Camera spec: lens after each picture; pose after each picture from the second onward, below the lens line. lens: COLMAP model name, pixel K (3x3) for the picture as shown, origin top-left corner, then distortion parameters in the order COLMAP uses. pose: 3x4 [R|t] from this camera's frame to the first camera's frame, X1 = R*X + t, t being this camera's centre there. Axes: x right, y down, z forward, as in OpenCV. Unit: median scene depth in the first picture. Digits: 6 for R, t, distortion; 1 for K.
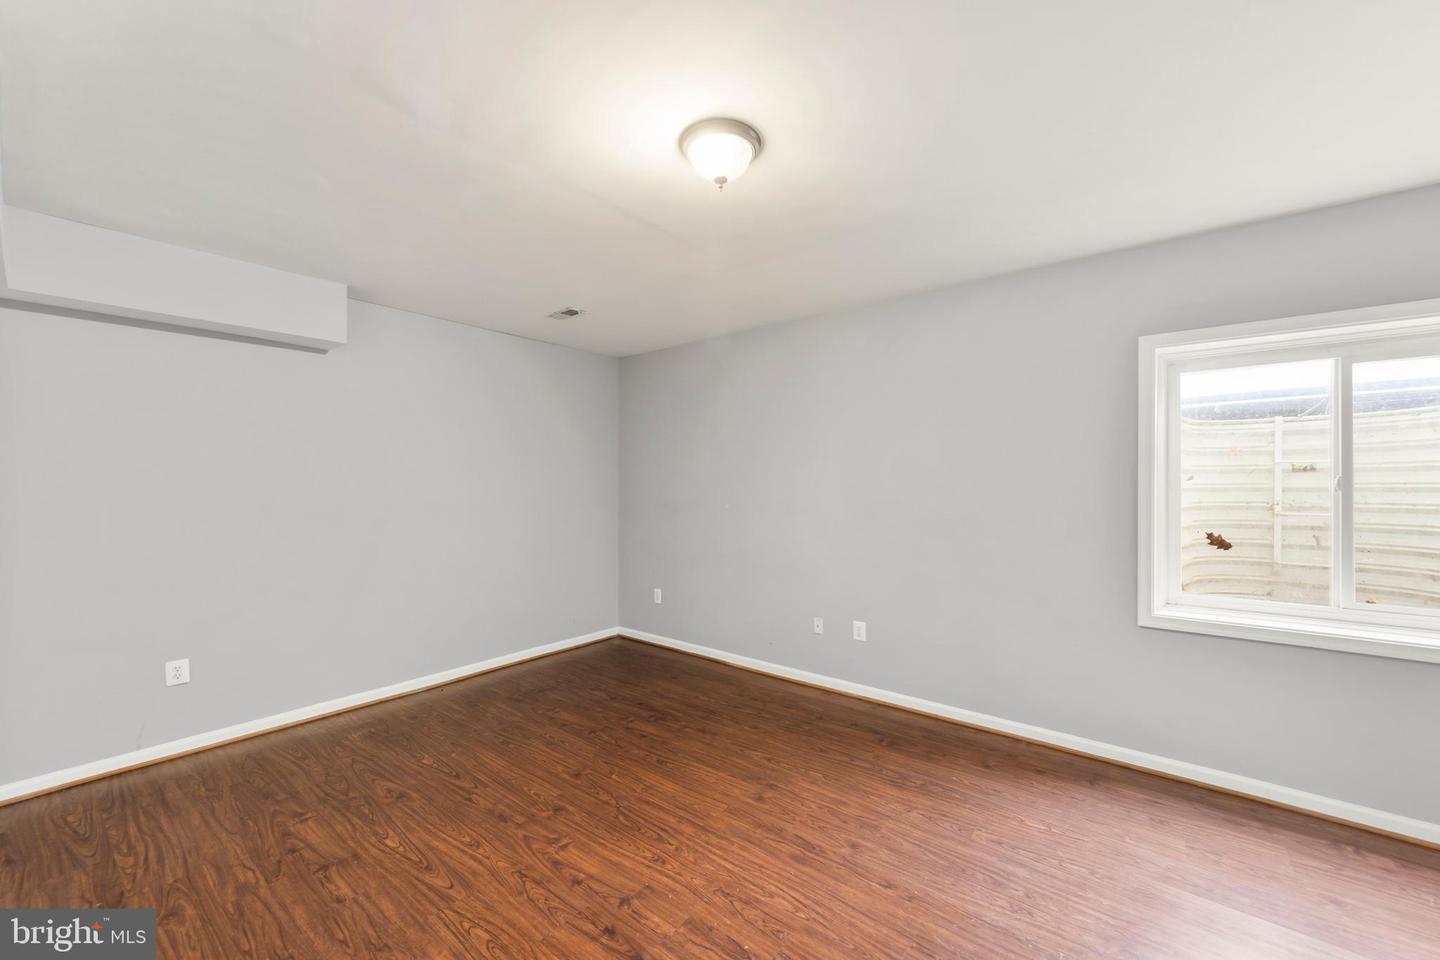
lens RADIAL K [[545.4, 0, 720.0], [0, 545.4, 480.0], [0, 0, 1]] dist [0.000292, 0.000002]
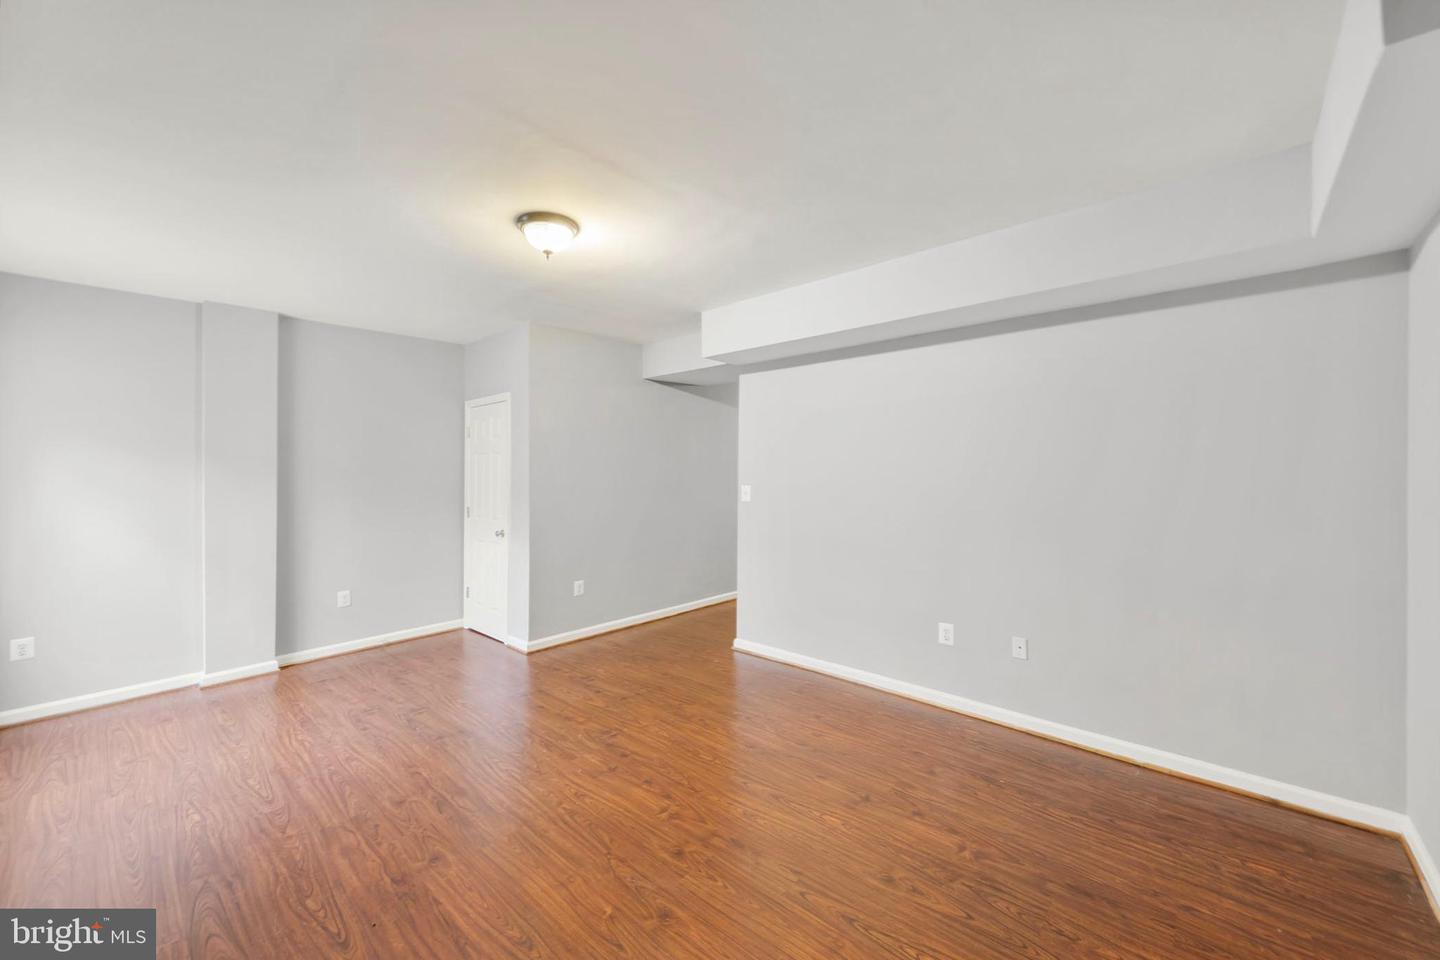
lens RADIAL K [[545.4, 0, 720.0], [0, 545.4, 480.0], [0, 0, 1]] dist [0.000292, 0.000002]
pose [[-0.998373, 0.007171, 0.056562, -0.438641], [0.007909, 0.999886, 0.012835, 0.015022], [-0.056463, 0.013261, -0.998317, 1.949363]]
